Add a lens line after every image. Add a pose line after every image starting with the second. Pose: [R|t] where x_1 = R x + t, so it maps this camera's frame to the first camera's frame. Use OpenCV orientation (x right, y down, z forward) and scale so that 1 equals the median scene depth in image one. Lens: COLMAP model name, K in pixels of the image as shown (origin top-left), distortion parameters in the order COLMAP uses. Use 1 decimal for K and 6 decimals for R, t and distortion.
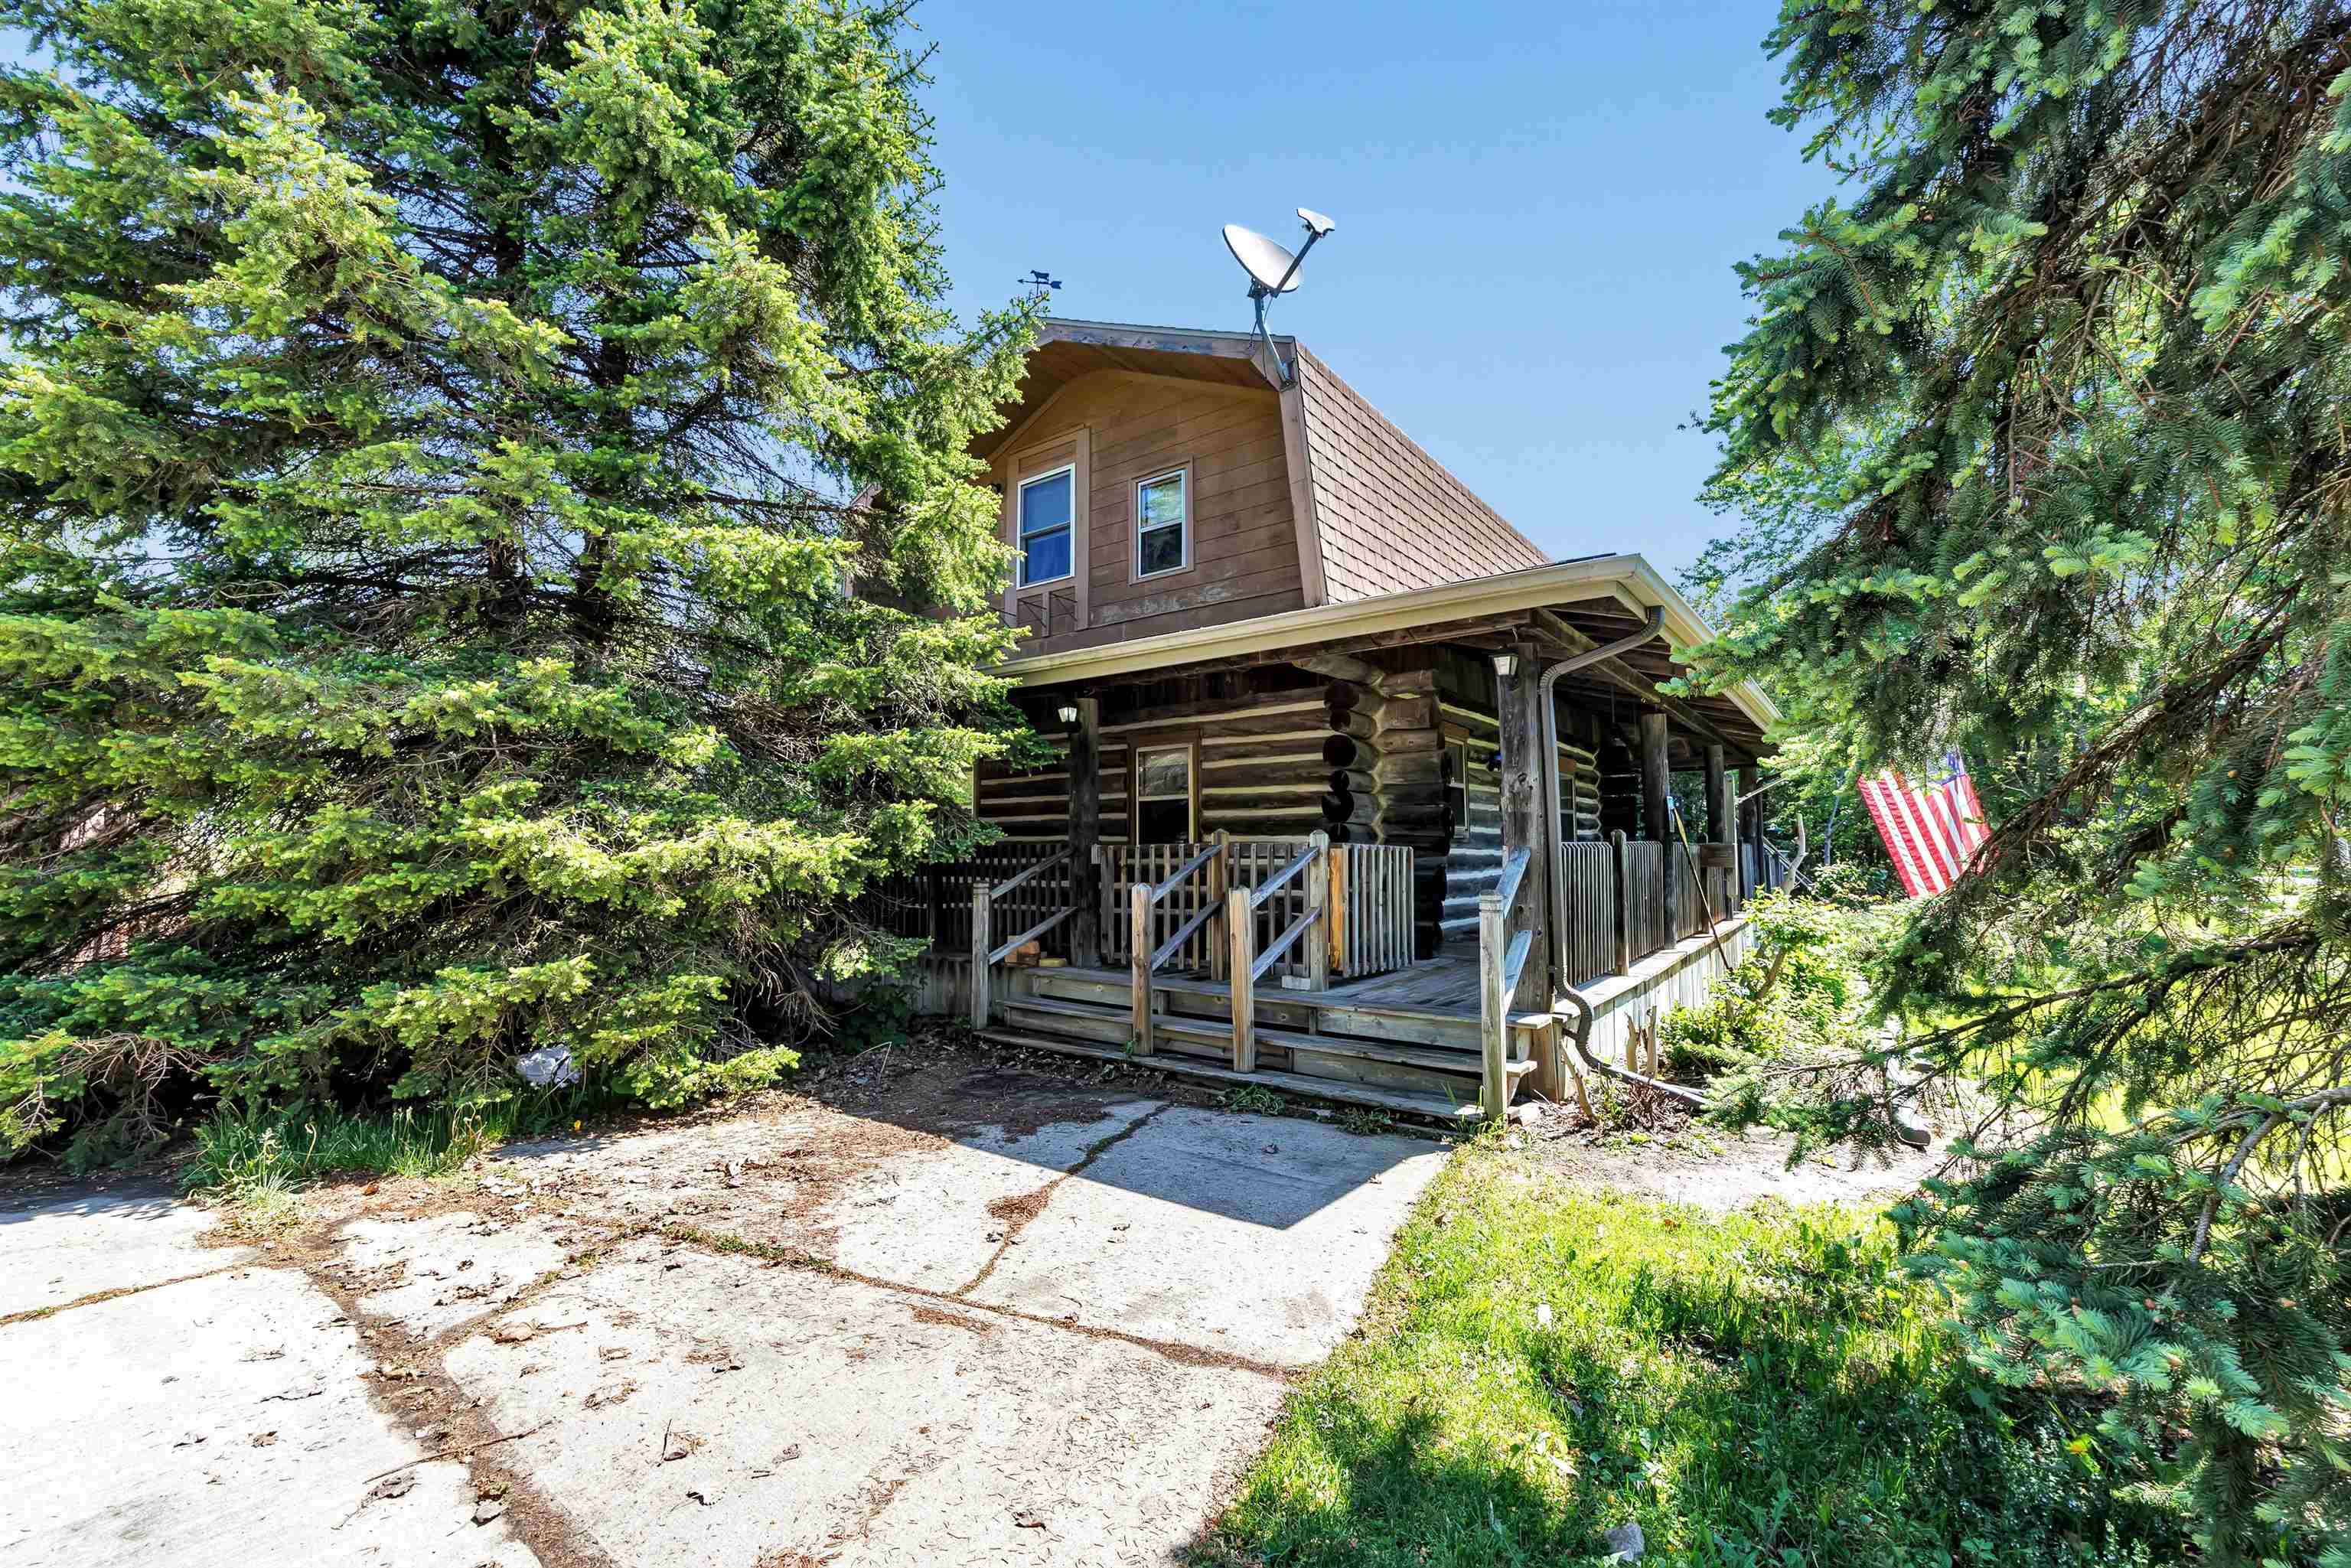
lens RADIAL K [[940.5, 0, 1175.1], [0, 940.5, 785.9], [0, 0, 1]] dist [-0.000359, 0.000841]
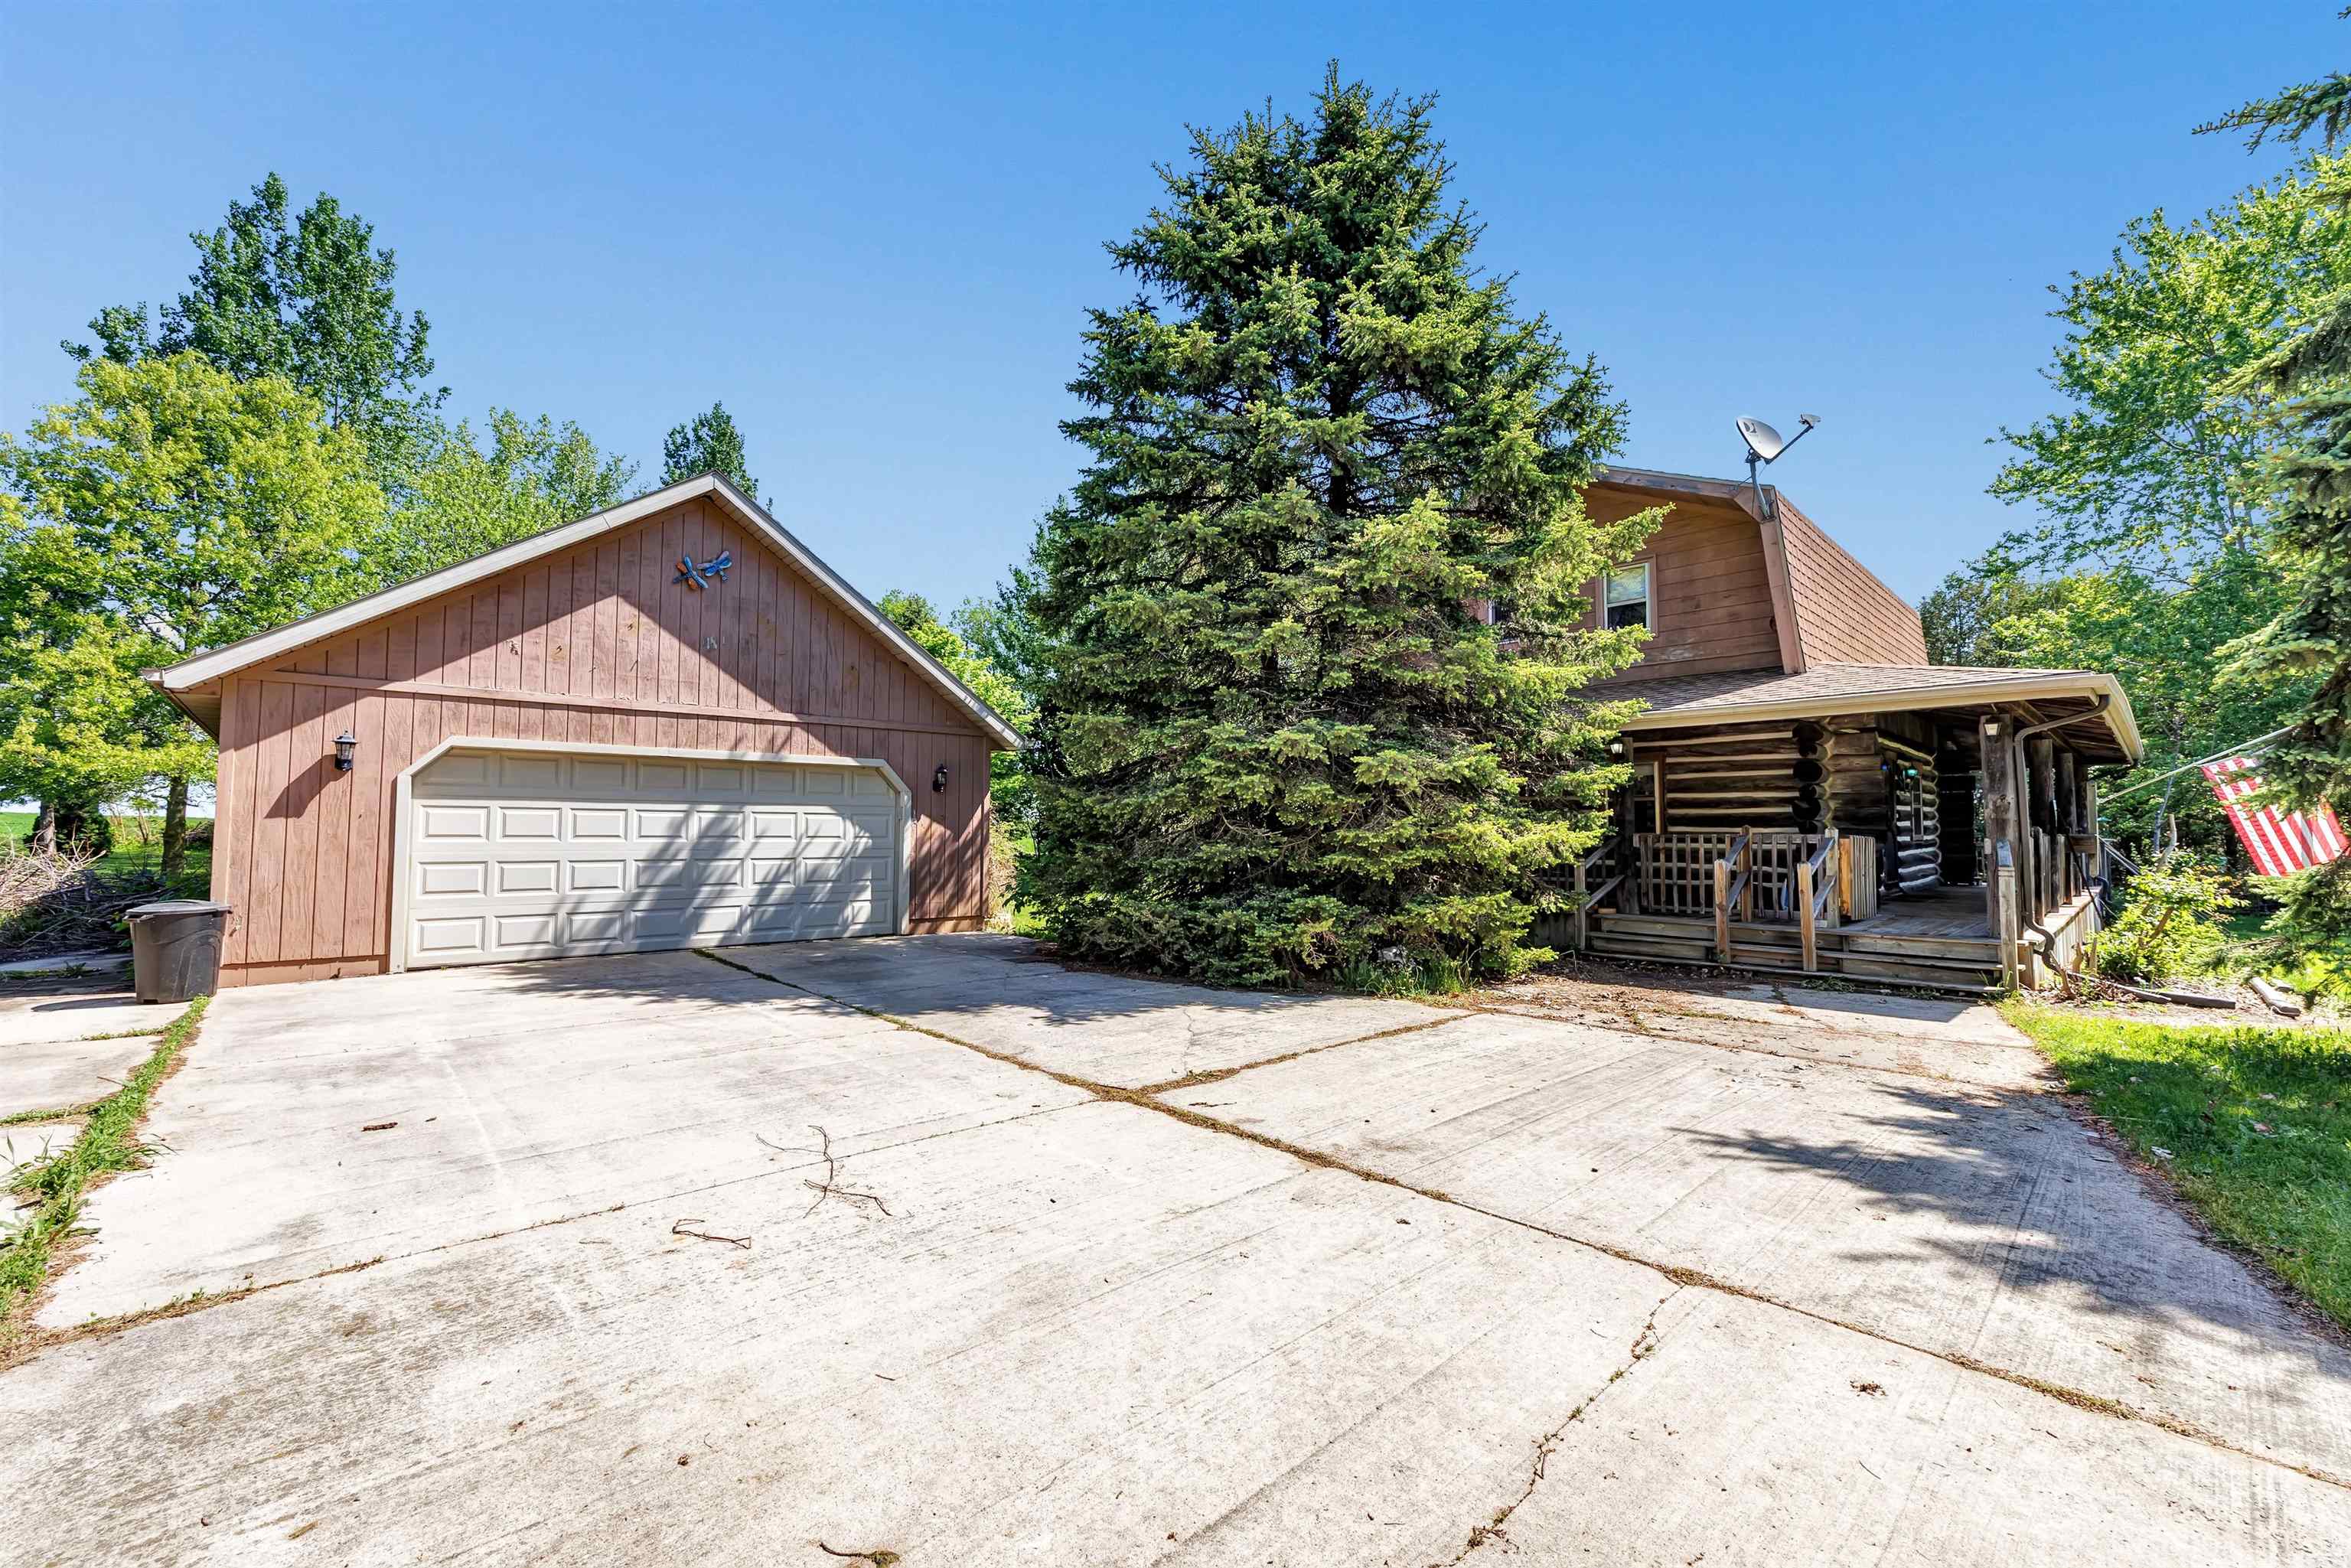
lens RADIAL K [[940.5, 0, 1177.9], [0, 940.5, 790.0], [0, 0, 1]] dist [-0.000359, 0.000841]
pose [[0.986500, -0.001805, -0.163749, -0.573491], [0.006119, 0.999647, 0.025840, -0.053559], [0.163645, -0.026493, 0.986163, -0.626880]]
